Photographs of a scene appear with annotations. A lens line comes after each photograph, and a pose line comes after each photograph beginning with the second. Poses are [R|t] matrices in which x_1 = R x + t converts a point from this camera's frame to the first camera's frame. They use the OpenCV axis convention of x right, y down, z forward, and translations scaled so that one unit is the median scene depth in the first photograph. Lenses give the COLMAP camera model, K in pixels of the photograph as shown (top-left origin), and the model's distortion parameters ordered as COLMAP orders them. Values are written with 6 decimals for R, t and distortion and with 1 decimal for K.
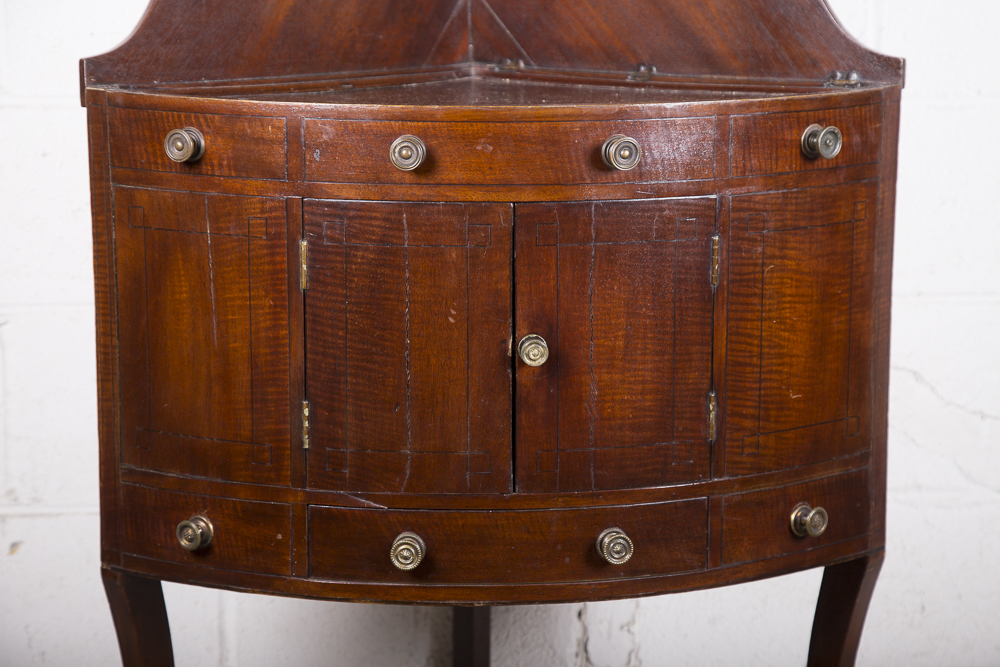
lens RADIAL K [[2183.8, 0, 497.0], [0, 2183.8, 339.8], [0, 0, 1]] dist [0.364097, 0.000000]
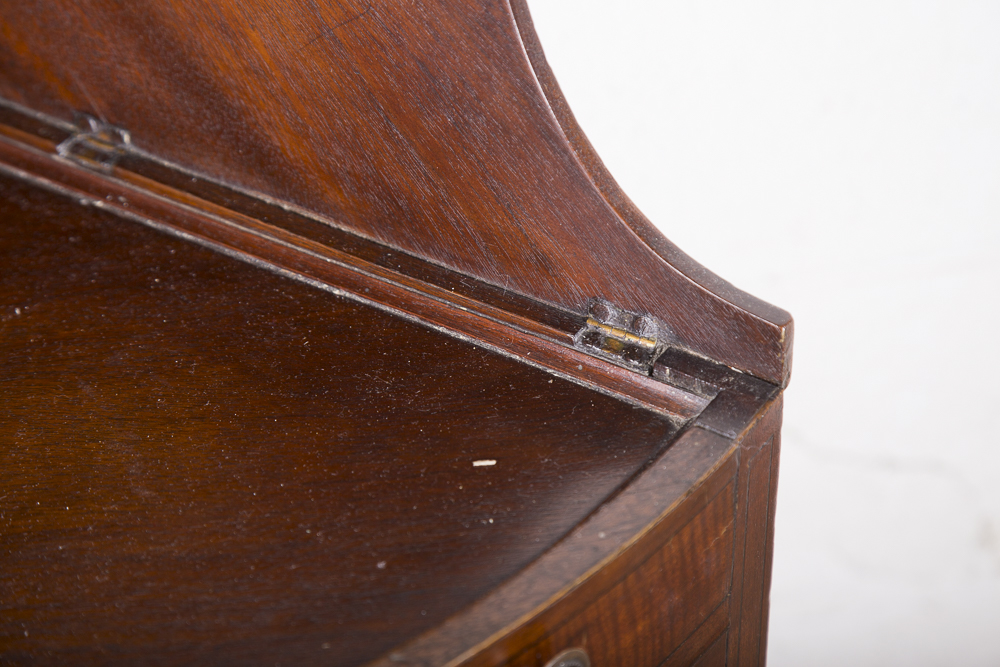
lens RADIAL K [[2553.0, 0, 495.2], [0, 2553.0, 335.0], [0, 0, 1]] dist [0.435284, 0.000000]
pose [[0.990343, -0.093359, 0.102492, 0.097513], [0.038350, 0.894908, 0.444600, -0.325961], [-0.133228, -0.436376, 0.889846, 0.664533]]
